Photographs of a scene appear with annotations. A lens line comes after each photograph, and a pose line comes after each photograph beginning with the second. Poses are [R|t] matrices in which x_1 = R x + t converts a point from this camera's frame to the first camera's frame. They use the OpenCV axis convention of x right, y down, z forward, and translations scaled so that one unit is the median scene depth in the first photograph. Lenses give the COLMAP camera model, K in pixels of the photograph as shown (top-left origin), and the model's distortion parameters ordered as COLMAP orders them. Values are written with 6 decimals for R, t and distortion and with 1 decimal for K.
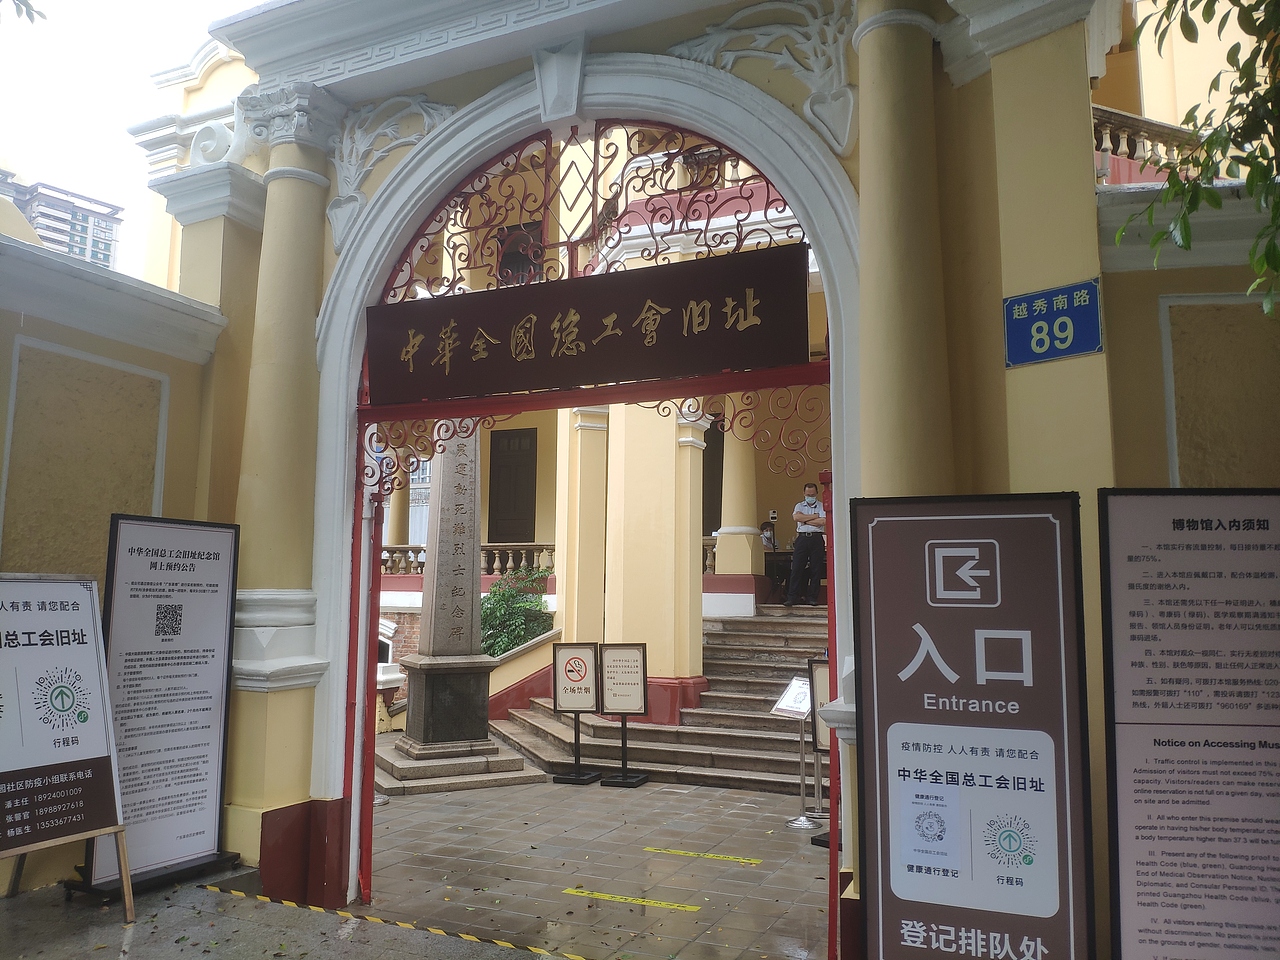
lens RADIAL K [[985.5, 0, 632.8], [0, 985.5, 491.5], [0, 0, 1]] dist [0.044110, -0.110582]
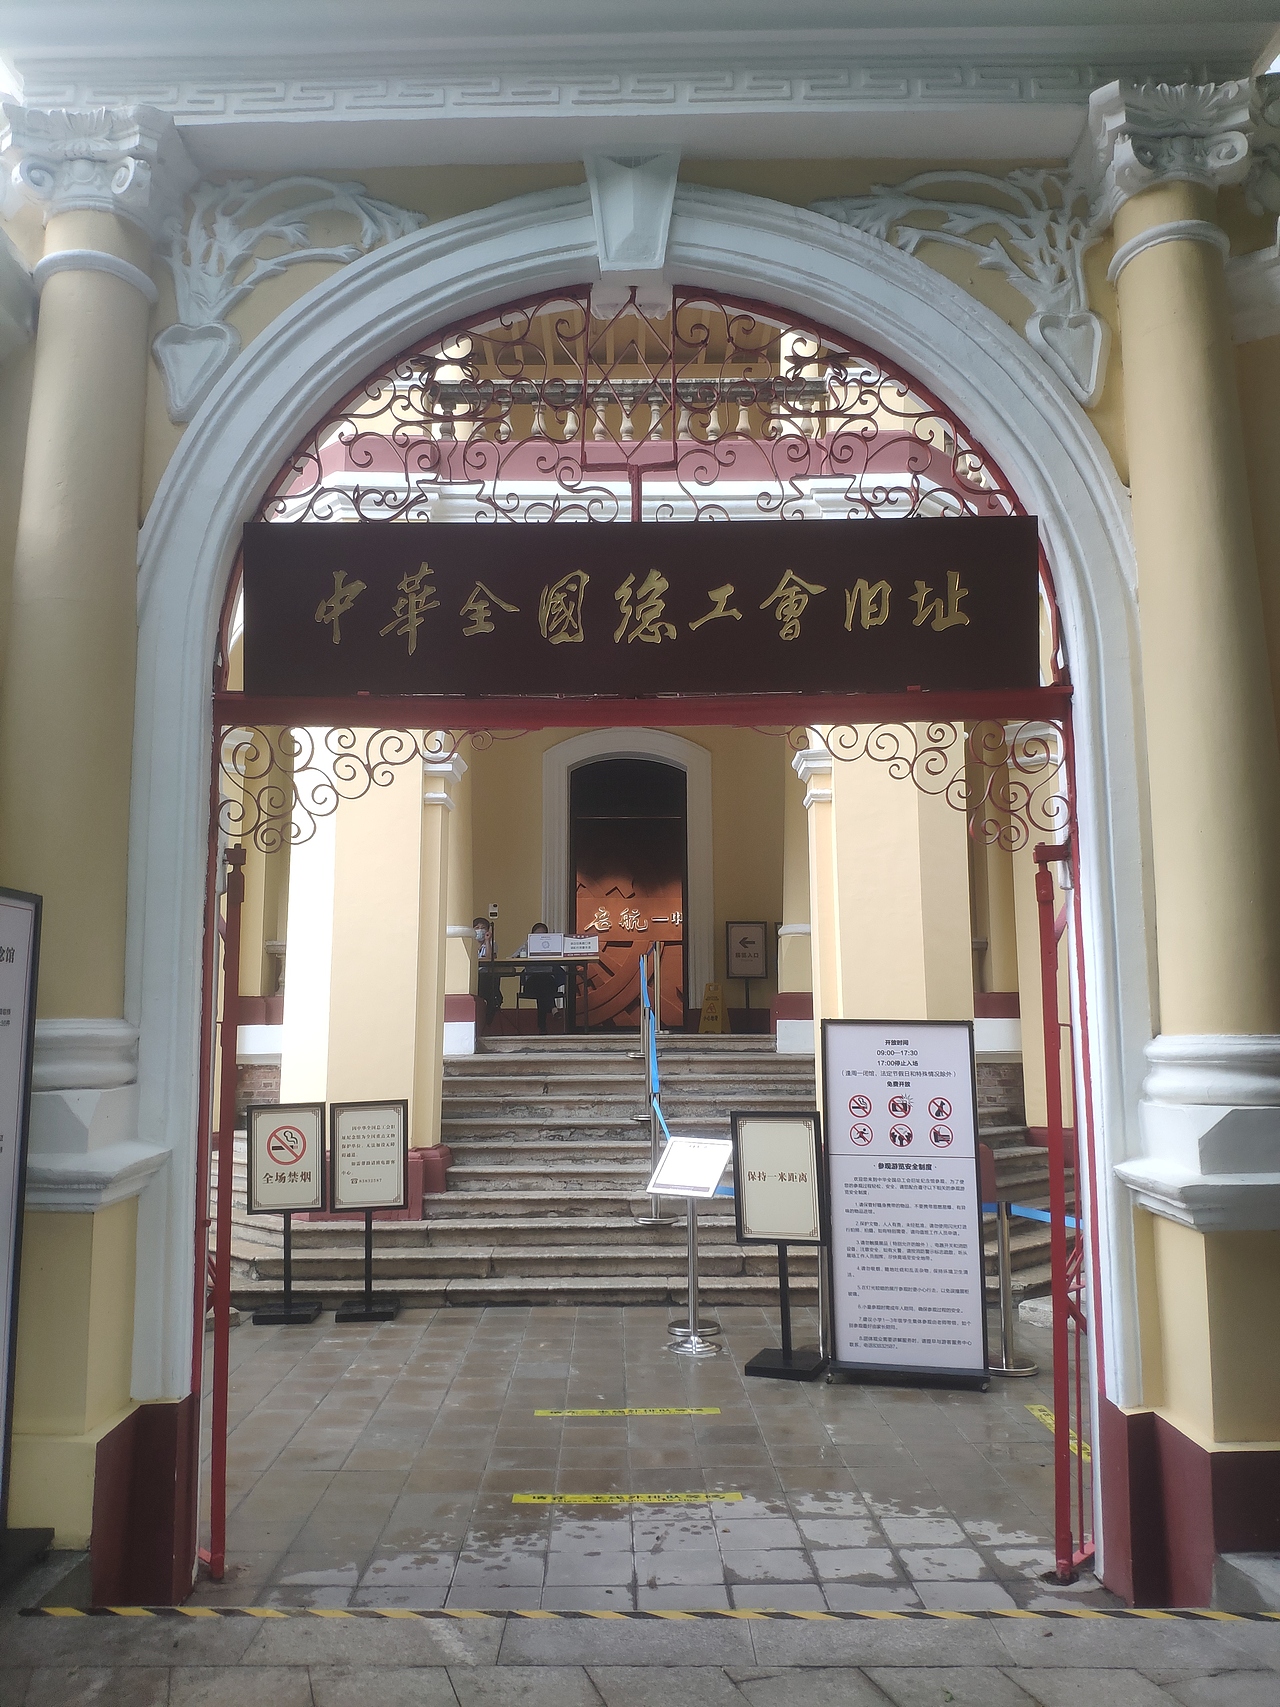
lens RADIAL K [[1314.3, 0, 644.7], [0, 1314.3, 868.5], [0, 0, 1]] dist [0.044110, -0.110582]
pose [[0.905188, 0.036454, 0.423444, -0.384418], [-0.029249, 0.999296, -0.023503, 0.024808], [-0.424003, 0.008889, 0.905617, 0.217074]]
